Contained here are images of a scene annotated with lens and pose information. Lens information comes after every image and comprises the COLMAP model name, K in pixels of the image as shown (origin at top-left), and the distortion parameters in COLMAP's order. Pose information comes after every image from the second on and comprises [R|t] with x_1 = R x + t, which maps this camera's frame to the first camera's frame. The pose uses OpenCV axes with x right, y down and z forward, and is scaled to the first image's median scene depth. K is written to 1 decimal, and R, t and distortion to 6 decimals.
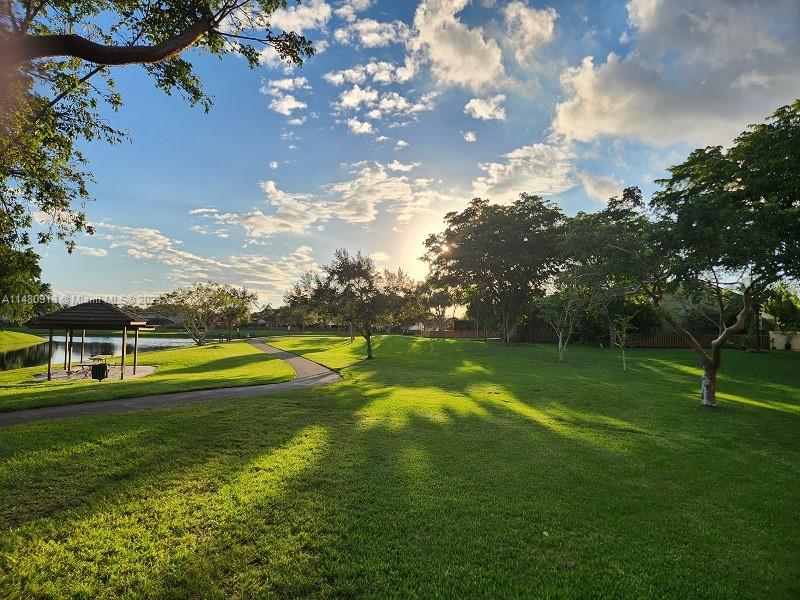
lens RADIAL K [[528.3, 0, 393.5], [0, 528.3, 308.8], [0, 0, 1]] dist [0.062355, -0.041622]
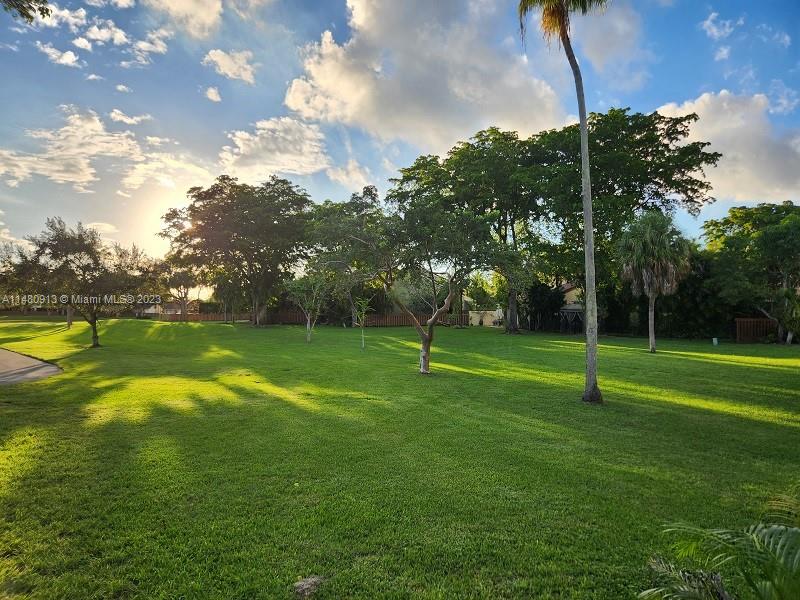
lens RADIAL K [[528.3, 0, 403.2], [0, 528.3, 301.7], [0, 0, 1]] dist [0.062355, -0.041622]
pose [[0.886446, 0.001186, 0.462830, -0.009226], [-0.010581, 0.999787, 0.017703, -0.001942], [-0.462711, -0.020590, 0.886270, -0.025860]]
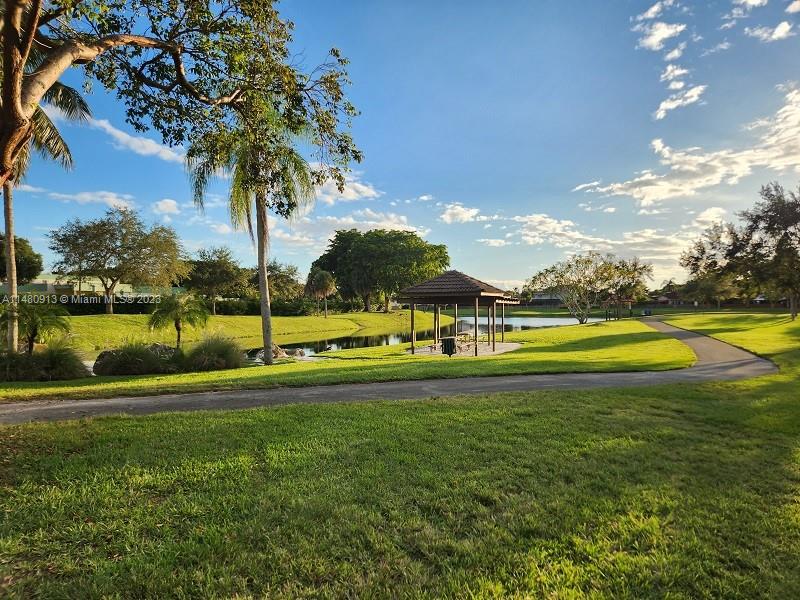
lens RADIAL K [[528.3, 0, 393.5], [0, 528.3, 297.8], [0, 0, 1]] dist [0.062355, -0.041622]
pose [[0.755000, -0.034517, -0.654815, -0.022383], [0.043946, 0.999032, -0.001992, 0.029079], [0.654250, -0.027273, 0.755786, 0.233734]]
